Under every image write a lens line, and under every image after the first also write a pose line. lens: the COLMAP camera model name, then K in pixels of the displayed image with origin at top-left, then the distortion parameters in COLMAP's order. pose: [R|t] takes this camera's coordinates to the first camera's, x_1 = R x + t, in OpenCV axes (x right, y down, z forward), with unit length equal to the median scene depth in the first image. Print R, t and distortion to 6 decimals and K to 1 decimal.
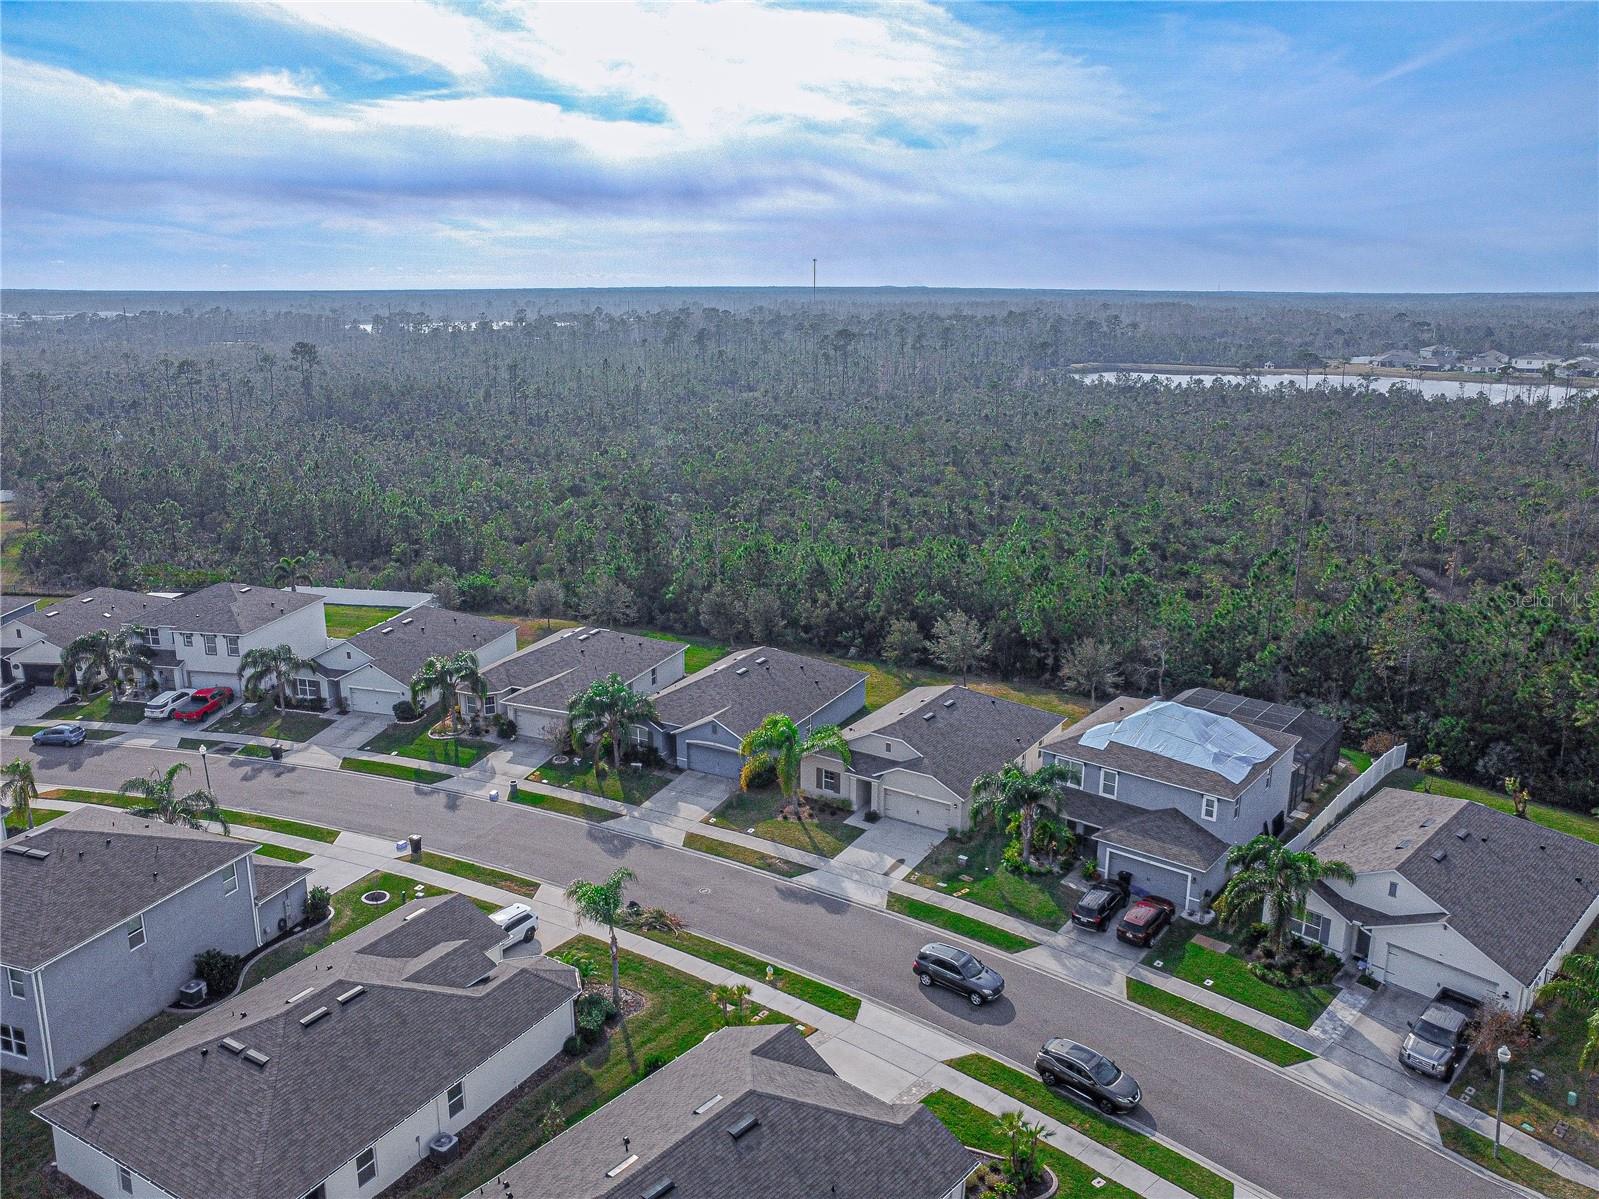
lens RADIAL K [[1239.3, 0, 797.9], [0, 1239.3, 567.1], [0, 0, 1]] dist [-0.152795, 0.240971]
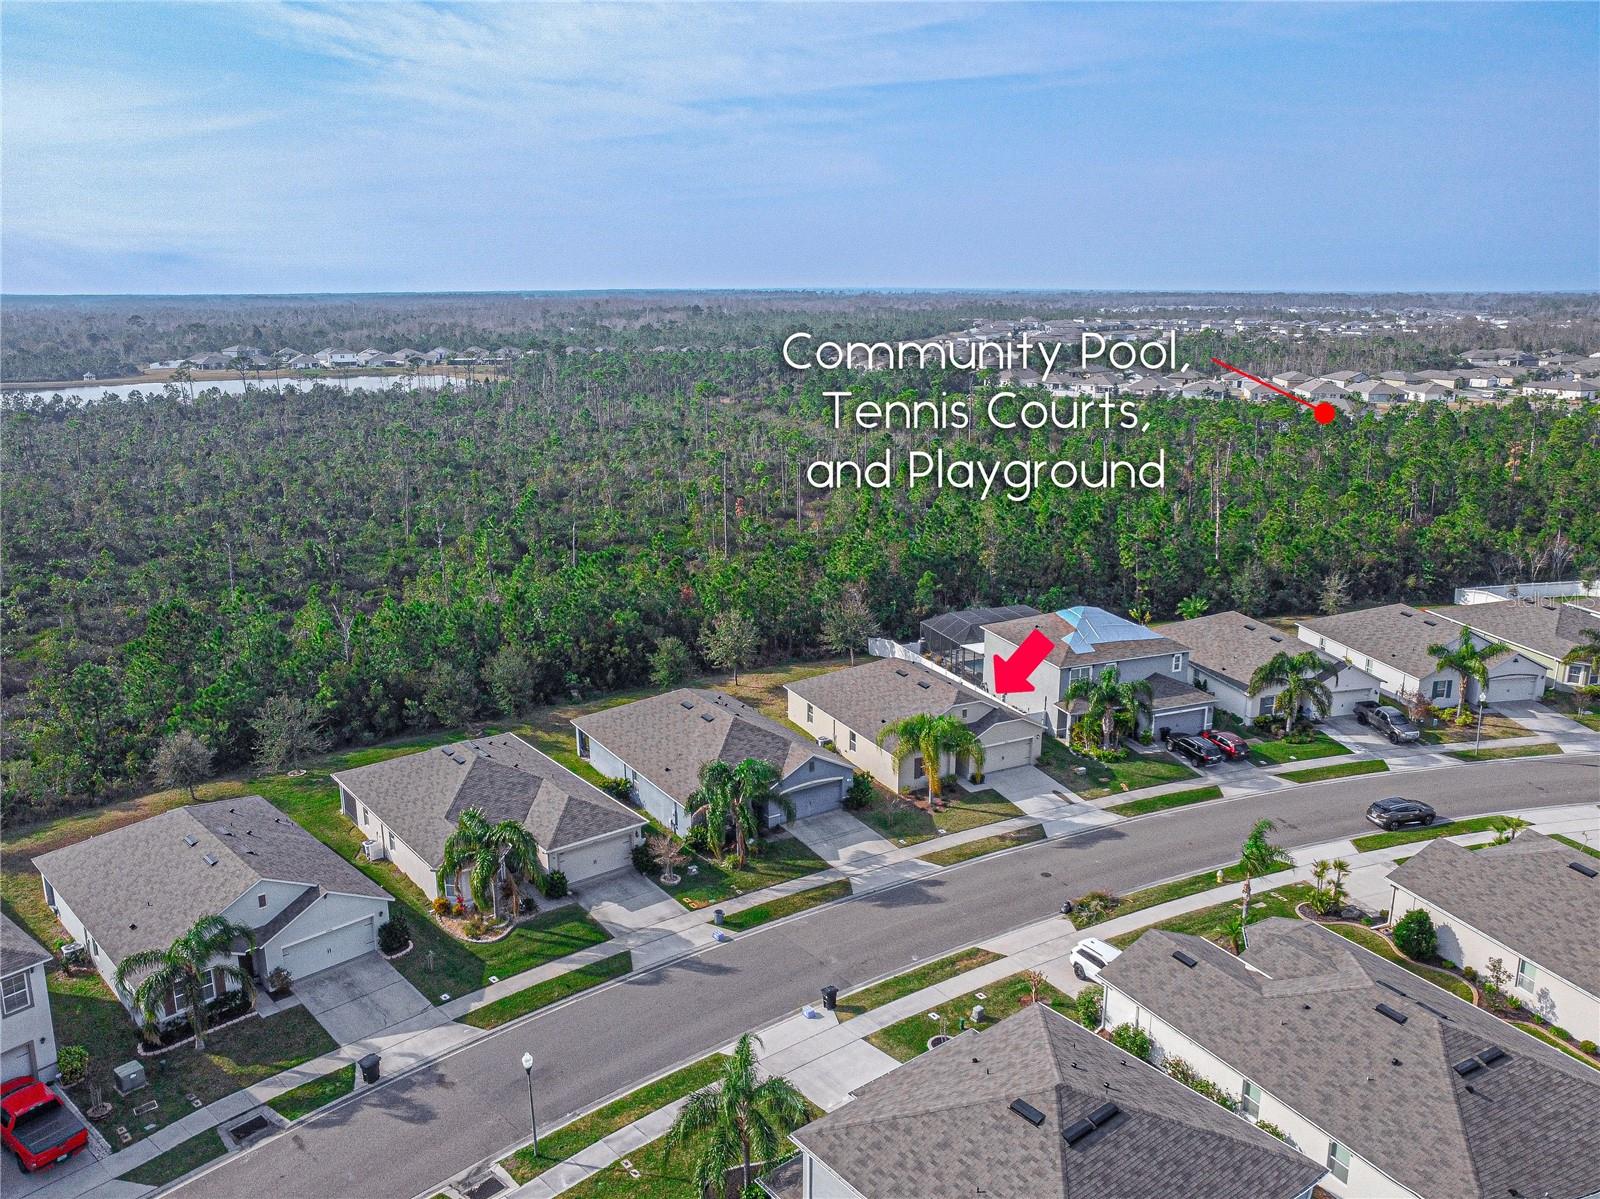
lens RADIAL K [[1240.0, 0, 798.4], [0, 1240.0, 567.1], [0, 0, 1]] dist [-0.152795, 0.240971]
pose [[0.475256, -0.191441, 0.858768, -0.239907], [0.194704, 0.974726, 0.109539, -0.033040], [-0.858034, 0.115147, 0.500519, 0.153806]]
